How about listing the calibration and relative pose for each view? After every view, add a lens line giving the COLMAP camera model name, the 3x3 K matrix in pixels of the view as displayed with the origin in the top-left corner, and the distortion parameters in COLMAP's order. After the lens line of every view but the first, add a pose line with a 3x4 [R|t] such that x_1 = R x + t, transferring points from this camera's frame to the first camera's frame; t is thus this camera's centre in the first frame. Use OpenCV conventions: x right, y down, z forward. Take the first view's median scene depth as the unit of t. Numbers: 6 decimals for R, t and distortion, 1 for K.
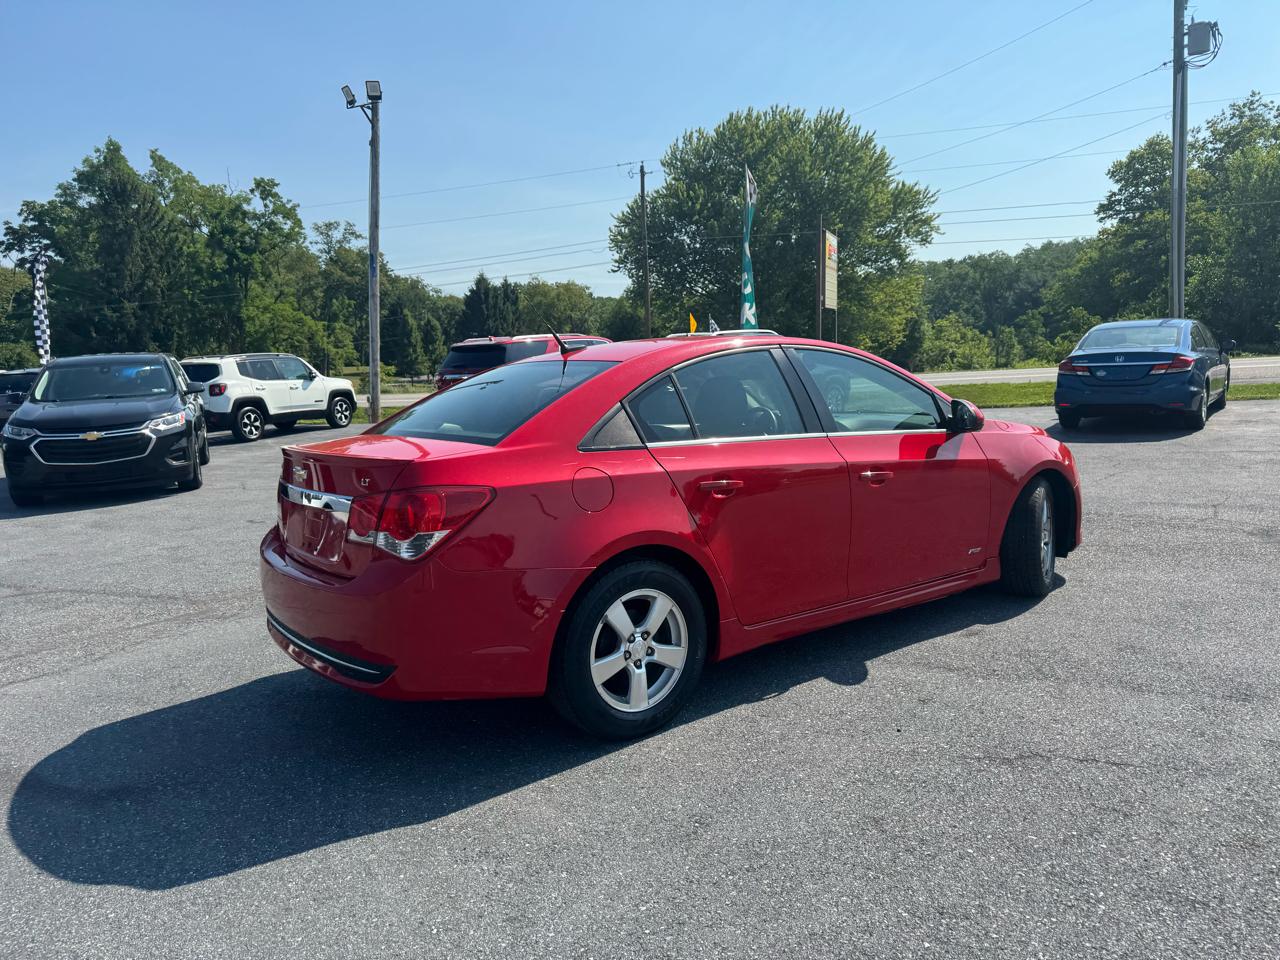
lens RADIAL K [[894.6, 0, 643.8], [0, 894.6, 484.8], [0, 0, 1]] dist [0.083171, -0.106236]
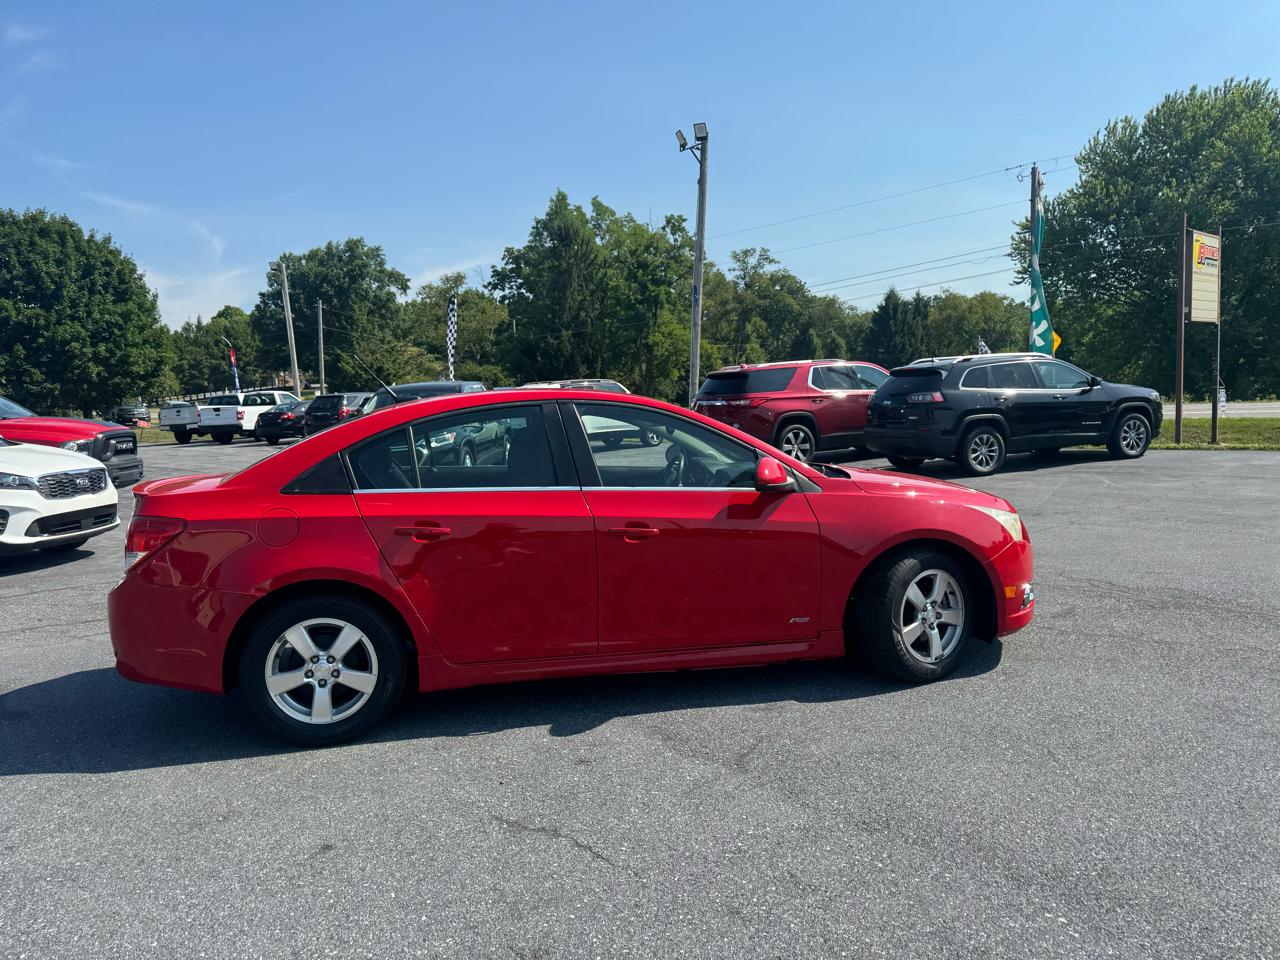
lens RADIAL K [[892.0, 0, 640.9], [0, 892.0, 486.7], [0, 0, 1]] dist [0.099933, -0.127809]
pose [[0.894871, 0.054837, -0.442944, 0.126843], [-0.061700, 0.998094, -0.001088, -0.010995], [0.442040, 0.028303, 0.896549, 0.020540]]
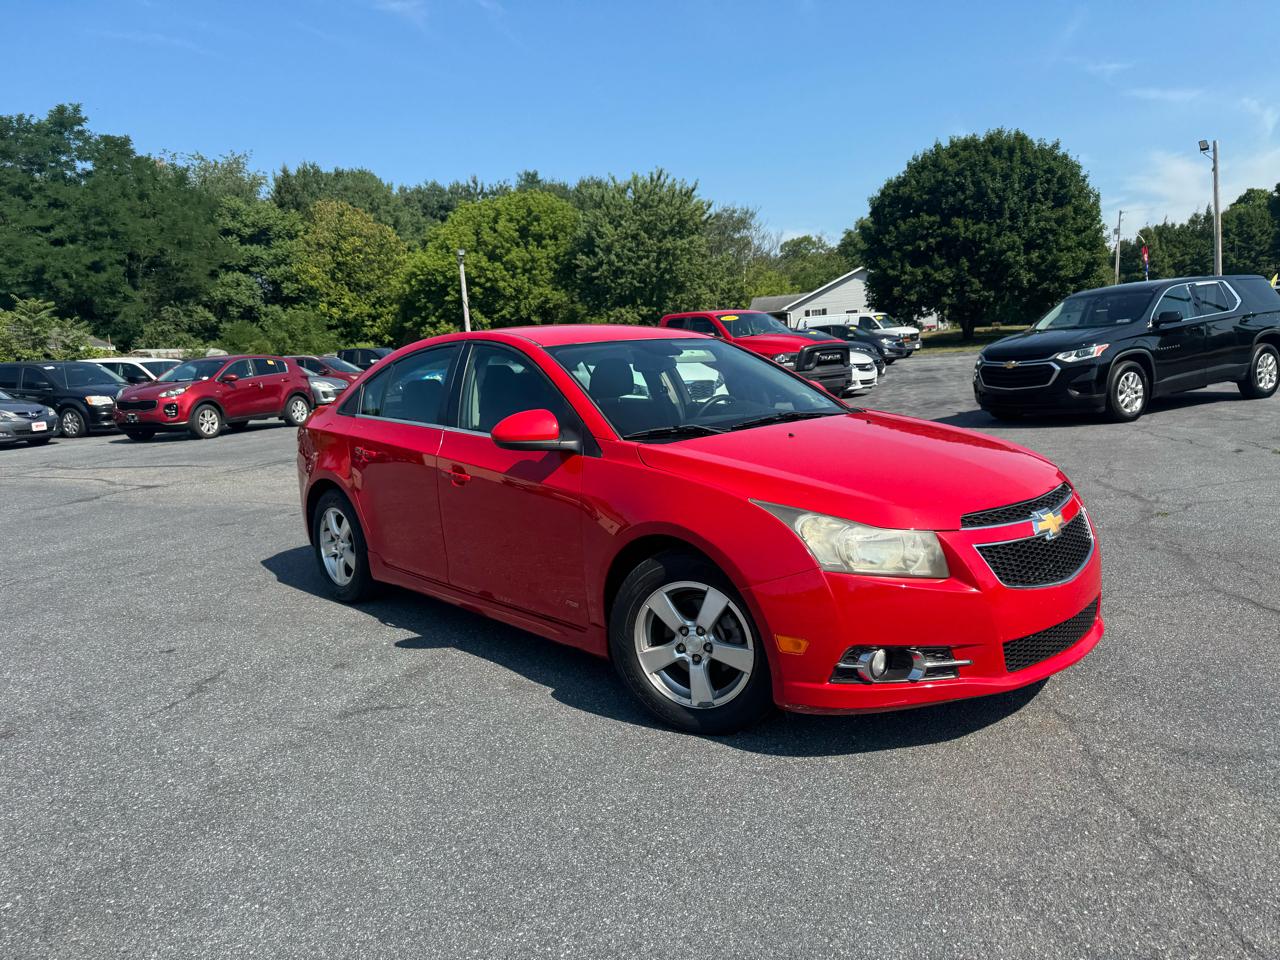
lens RADIAL K [[886.5, 0, 644.0], [0, 886.5, 481.4], [0, 0, 1]] dist [0.172936, -0.341822]
pose [[0.100656, 0.185612, -0.977454, 0.227263], [-0.078246, 0.980878, 0.178204, -0.035882], [0.991840, 0.058545, 0.113254, 0.197843]]
